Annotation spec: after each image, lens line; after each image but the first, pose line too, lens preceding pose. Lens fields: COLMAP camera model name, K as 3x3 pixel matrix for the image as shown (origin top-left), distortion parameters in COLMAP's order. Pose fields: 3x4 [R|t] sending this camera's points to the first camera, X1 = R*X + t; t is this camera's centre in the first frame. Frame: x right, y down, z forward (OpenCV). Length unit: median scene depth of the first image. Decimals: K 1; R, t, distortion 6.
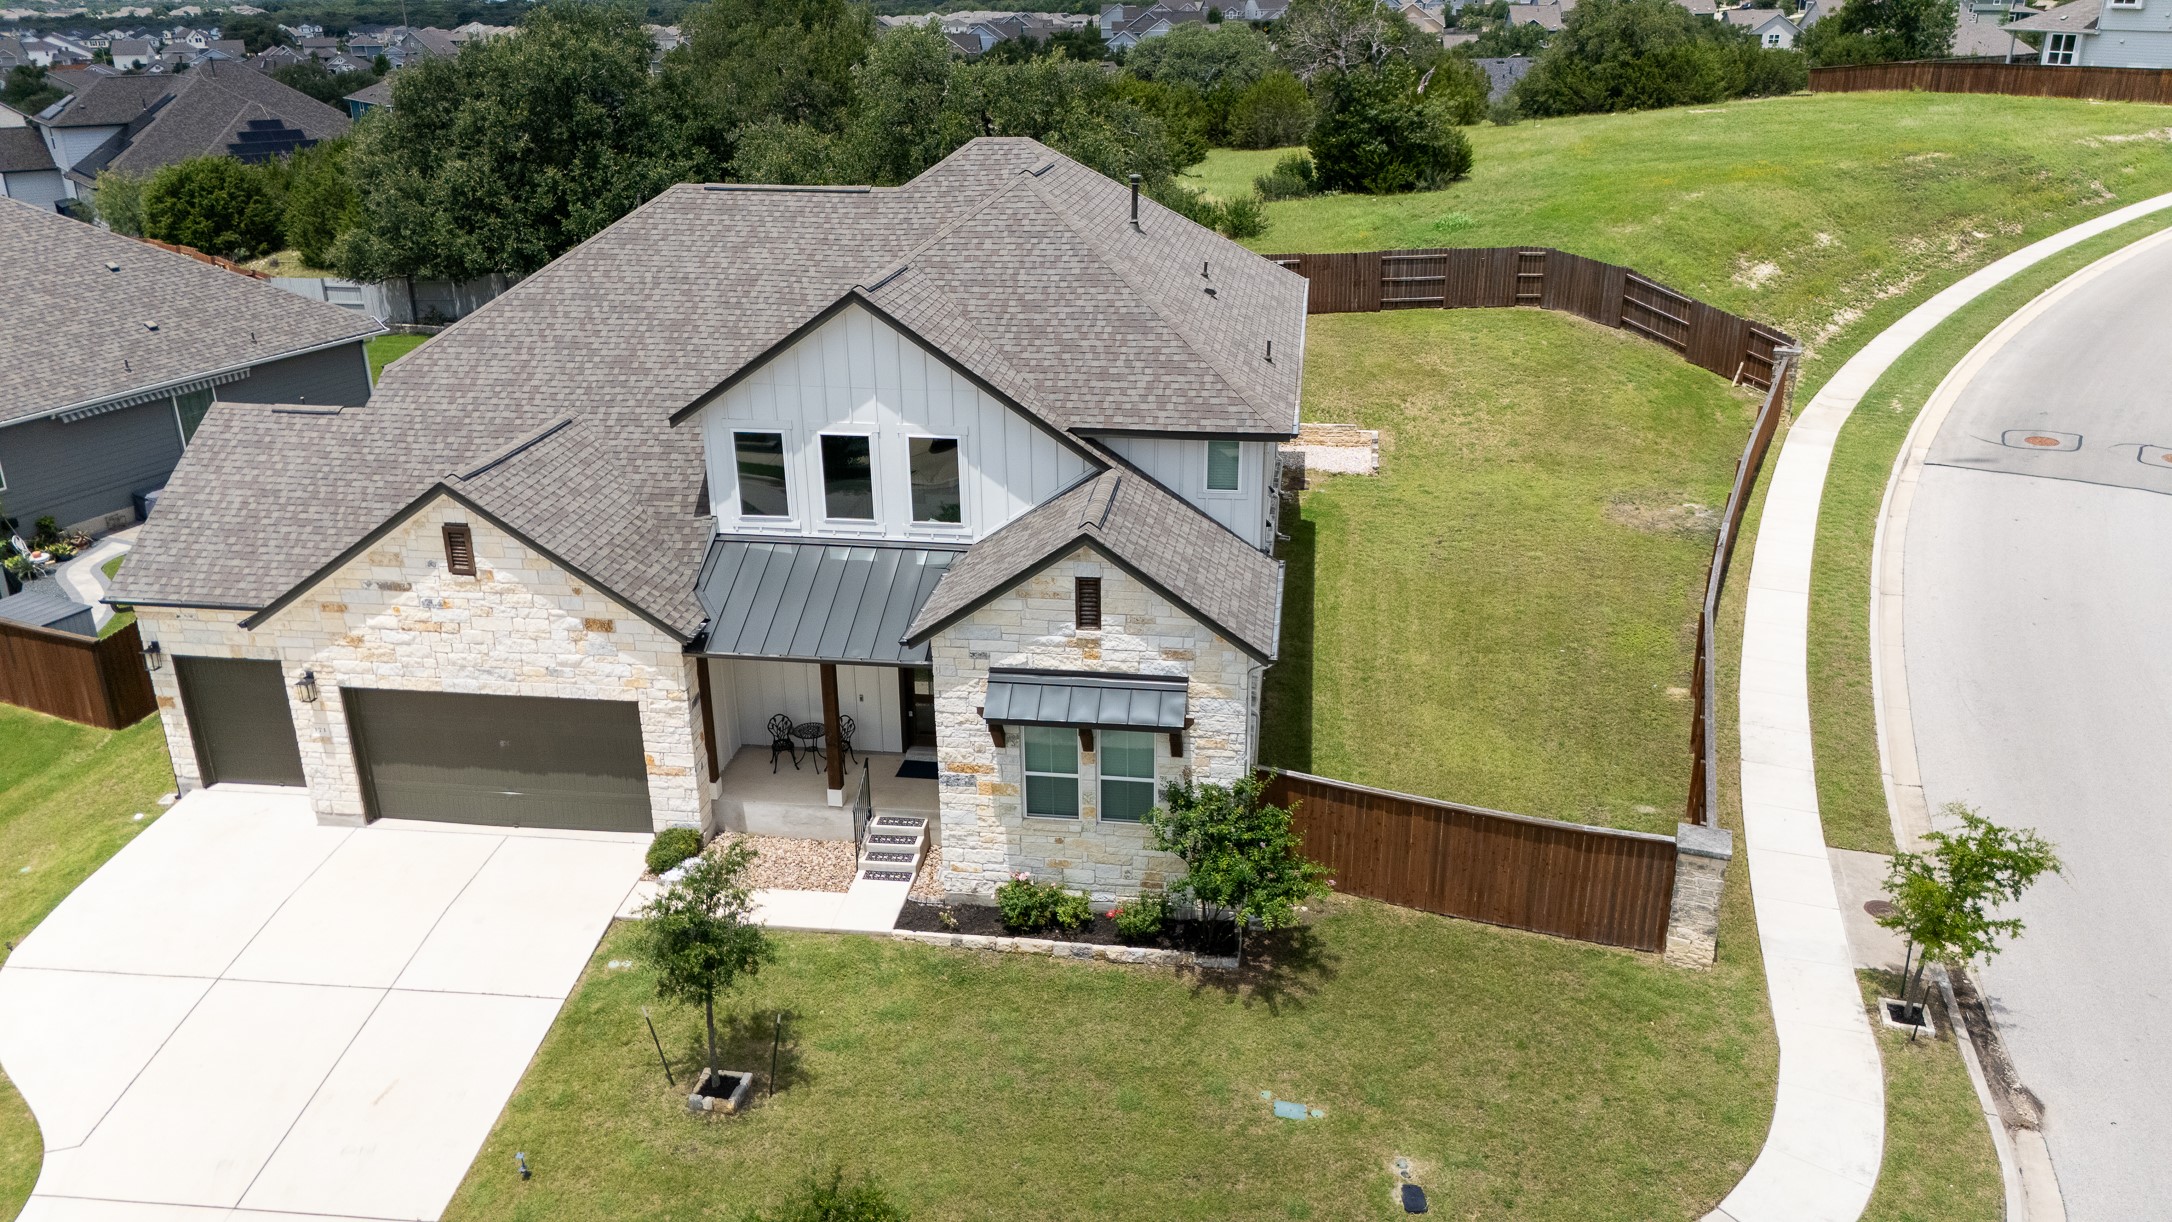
lens RADIAL K [[1603.1, 0, 1094.1], [0, 1603.1, 615.0], [0, 0, 1]] dist [0.072591, -0.064135]
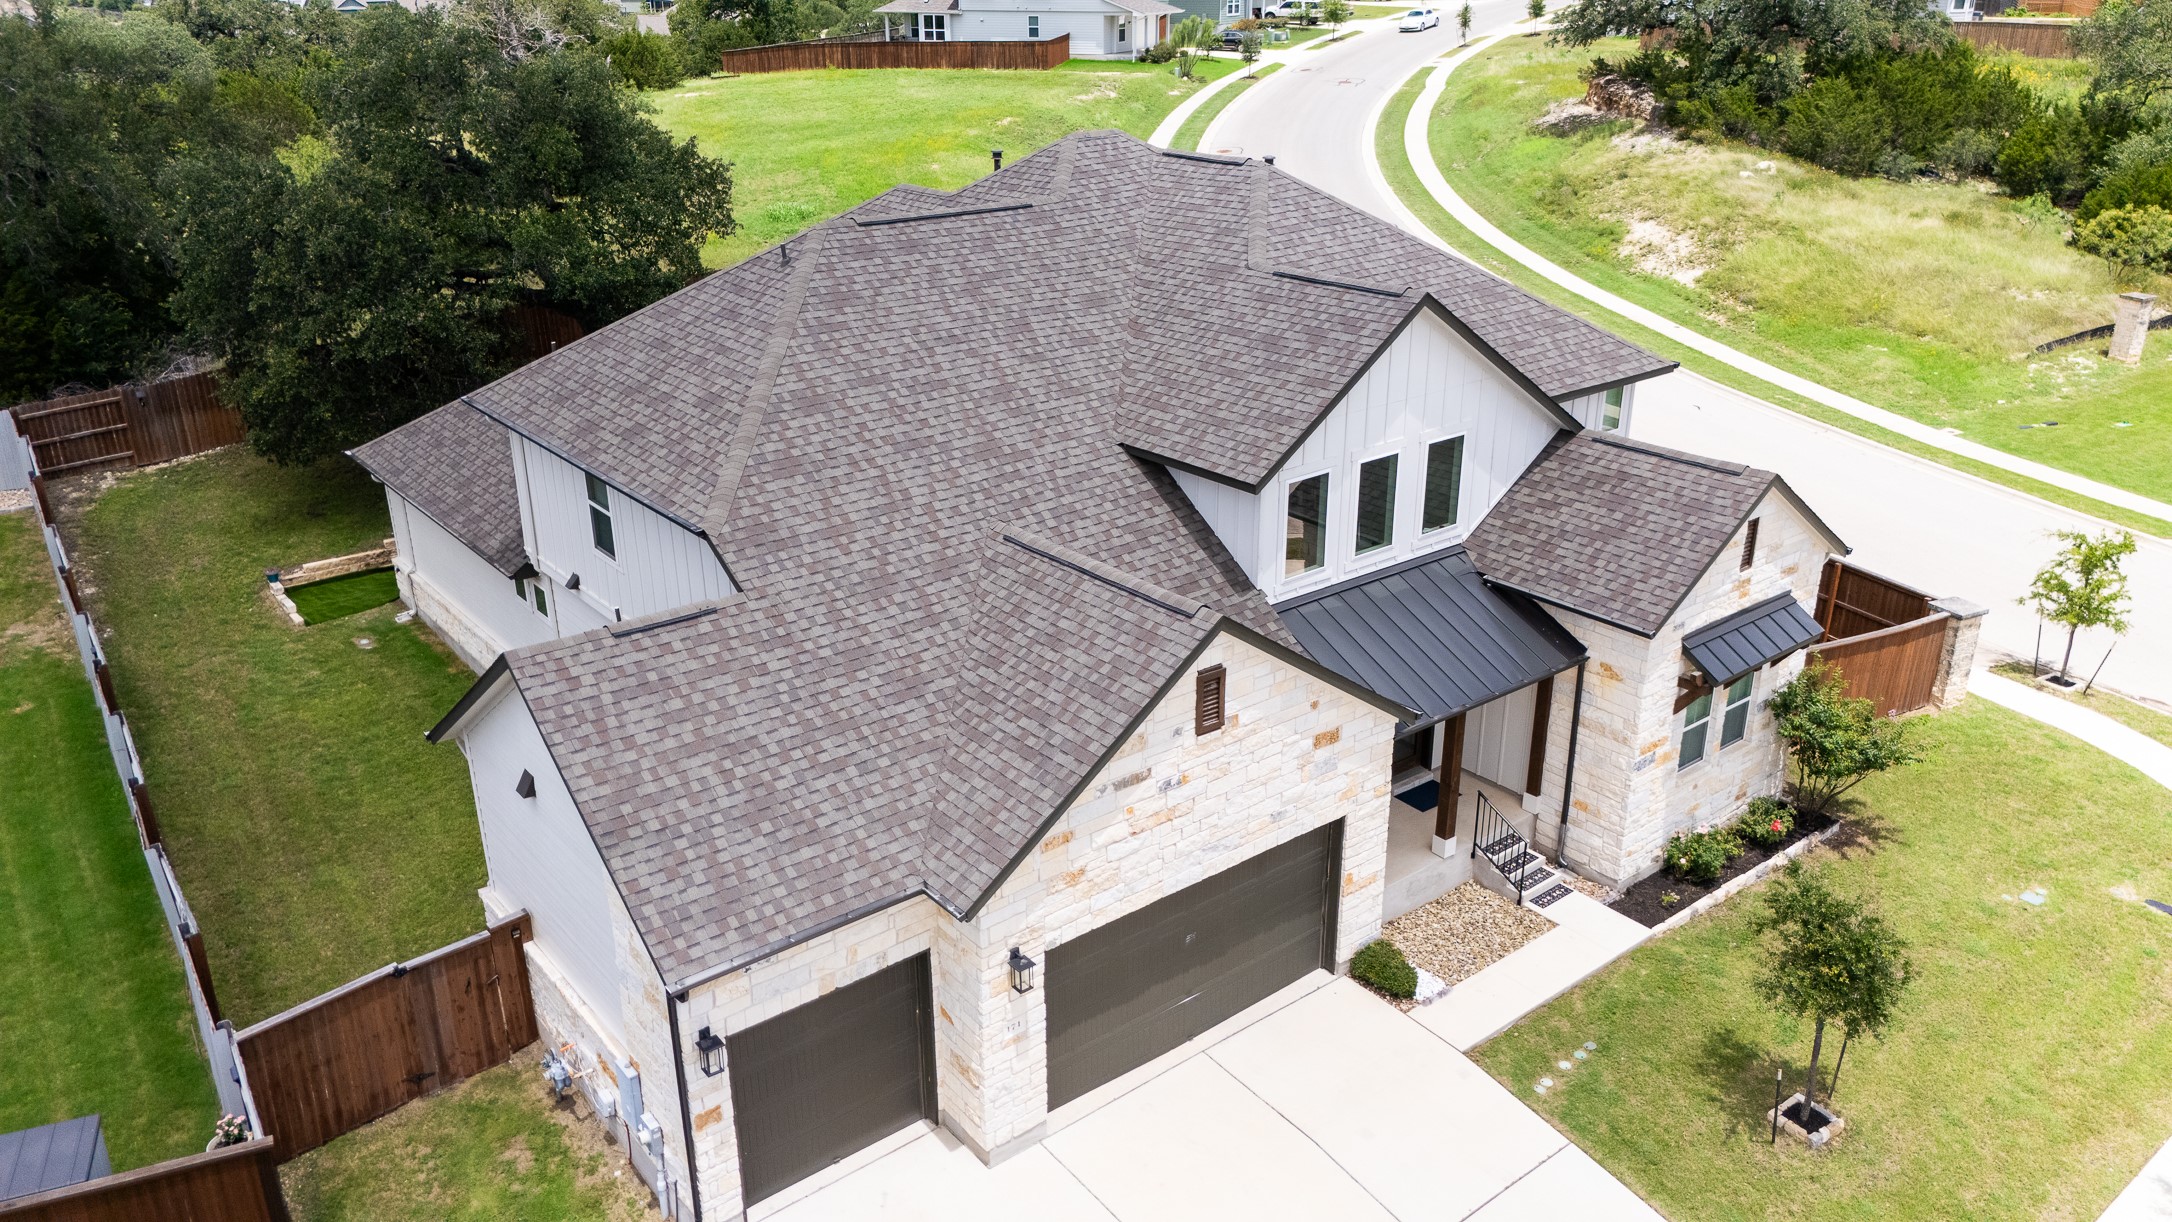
lens RADIAL K [[1603.1, 0, 1088.0], [0, 1603.1, 610.3], [0, 0, 1]] dist [0.072591, -0.064135]
pose [[0.688603, -0.270794, 0.672678, -0.874061], [0.268233, 0.956977, 0.110658, -0.169383], [-0.673704, 0.104235, 0.731614, 0.452501]]
